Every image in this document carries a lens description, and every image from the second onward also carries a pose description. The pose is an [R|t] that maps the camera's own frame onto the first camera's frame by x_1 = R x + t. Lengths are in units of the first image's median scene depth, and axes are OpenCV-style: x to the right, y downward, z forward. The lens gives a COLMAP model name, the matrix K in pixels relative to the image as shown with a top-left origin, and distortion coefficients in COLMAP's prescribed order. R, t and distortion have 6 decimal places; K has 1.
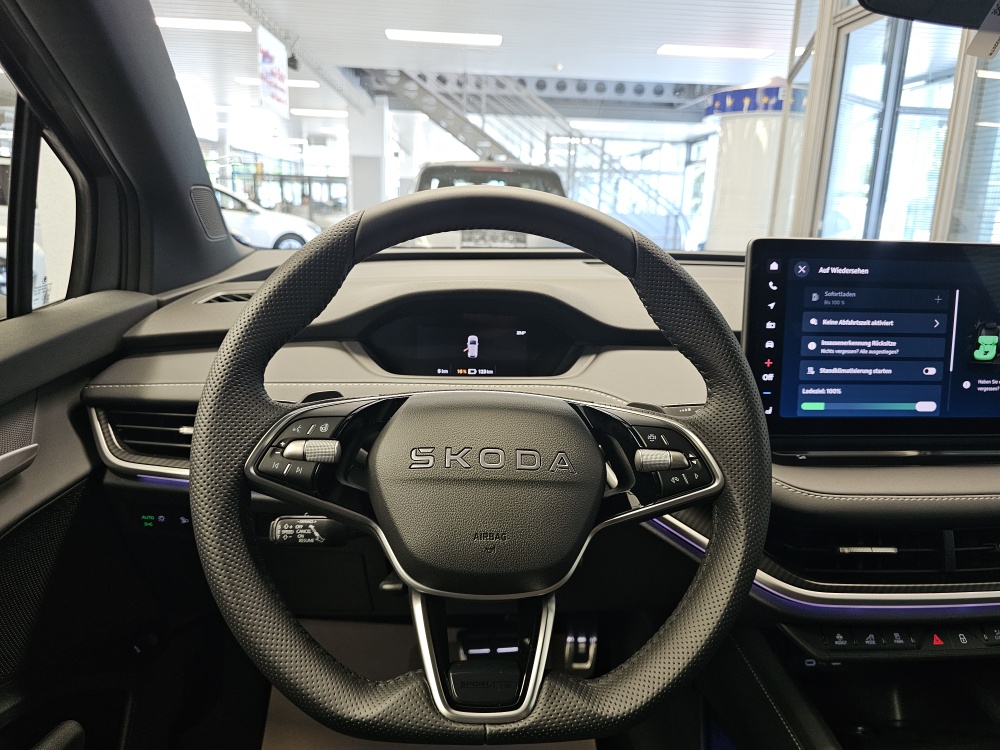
lens RADIAL K [[672.3, 0, 514.5], [0, 672.3, 374.7], [0, 0, 1]] dist [0.032083, -0.054884]
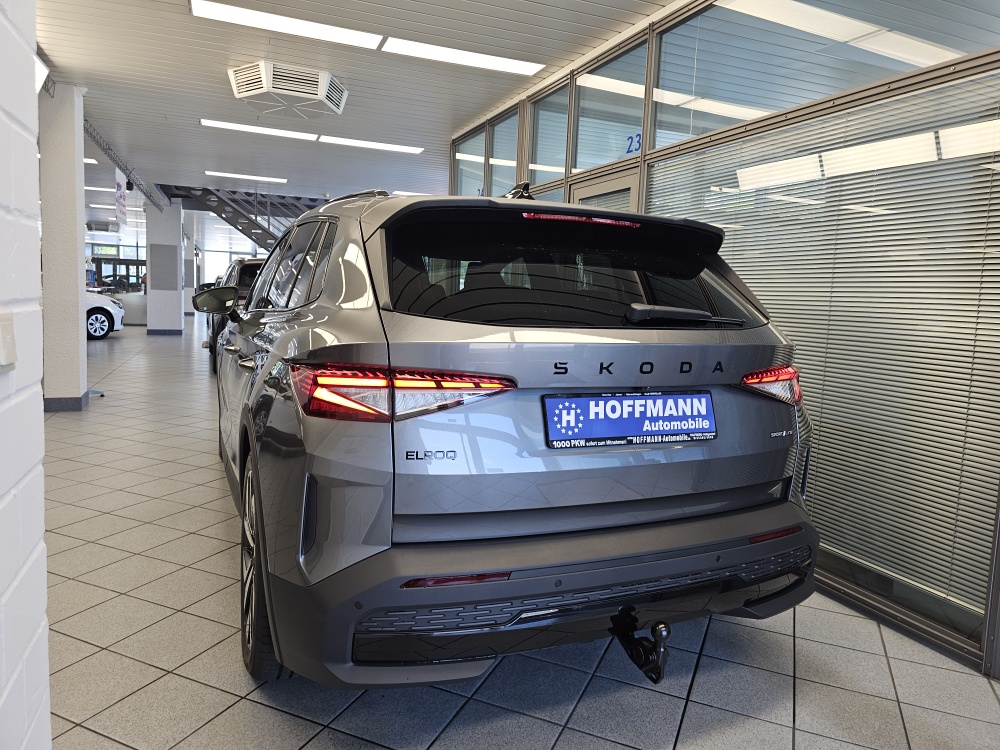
lens RADIAL K [[672.3, 0, 514.5], [0, 672.3, 374.7], [0, 0, 1]] dist [0.032083, -0.054884]
pose [[0.944289, -0.034320, 0.327324, -0.548458], [0.070597, 0.992520, -0.099597, 1.235448], [-0.321458, 0.117156, 0.939648, -5.472254]]
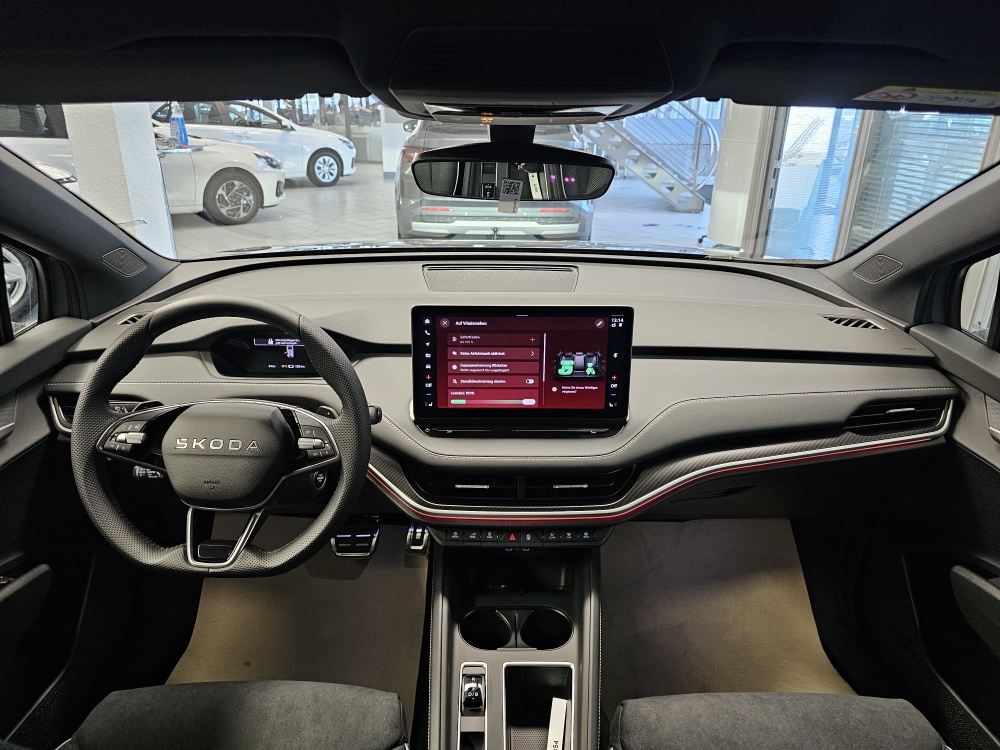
lens RADIAL K [[657.5, 0, 508.5], [0, 657.5, 369.4], [0, 0, 1]] dist [0.111530, -0.136343]
pose [[0.996175, 0.011839, -0.086577, 0.712129], [0.000279, 0.990343, 0.138637, -0.263068], [0.087382, -0.138131, 0.986552, -0.608039]]
